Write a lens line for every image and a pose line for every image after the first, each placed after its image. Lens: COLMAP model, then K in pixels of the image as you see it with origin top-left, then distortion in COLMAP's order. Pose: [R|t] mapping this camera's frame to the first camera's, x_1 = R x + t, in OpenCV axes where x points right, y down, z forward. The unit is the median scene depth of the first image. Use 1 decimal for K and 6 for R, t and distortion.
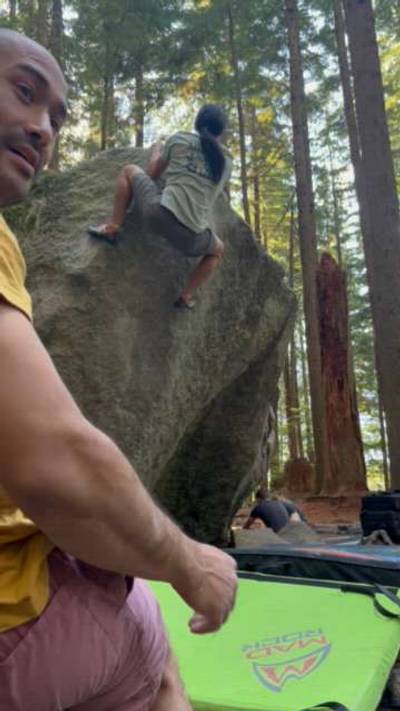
lens RADIAL K [[615.8, 0, 204.1], [0, 615.8, 355.2], [0, 0, 1]] dist [0.086414, -0.113021]
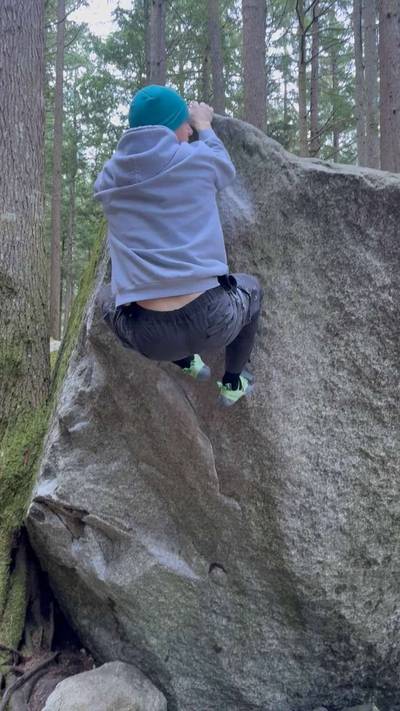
lens RADIAL K [[656.3, 0, 197.4], [0, 656.3, 356.6], [0, 0, 1]] dist [0.033206, 0.000000]
pose [[0.553906, -0.071019, -0.829545, 0.416776], [0.172056, 0.984612, 0.030591, -0.085426], [0.814607, -0.159673, 0.557602, 0.510080]]
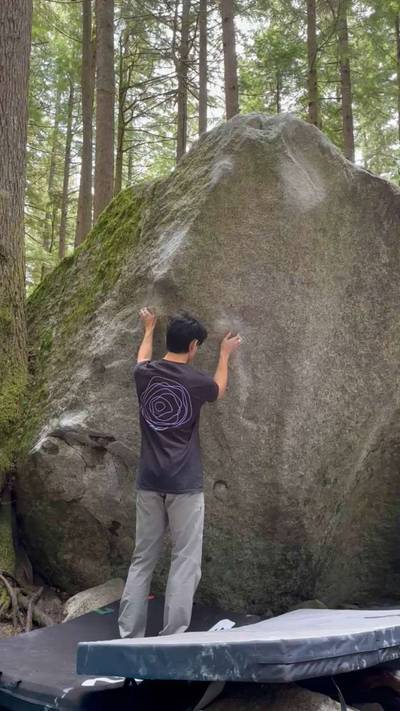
lens RADIAL K [[583.0, 0, 199.0], [0, 583.0, 357.7], [0, 0, 1]] dist [0.108219, -0.060854]
pose [[0.826432, -0.087720, -0.556161, 0.252091], [0.095906, 0.995285, -0.014467, 0.002651], [0.554808, -0.041383, 0.830949, 0.227586]]
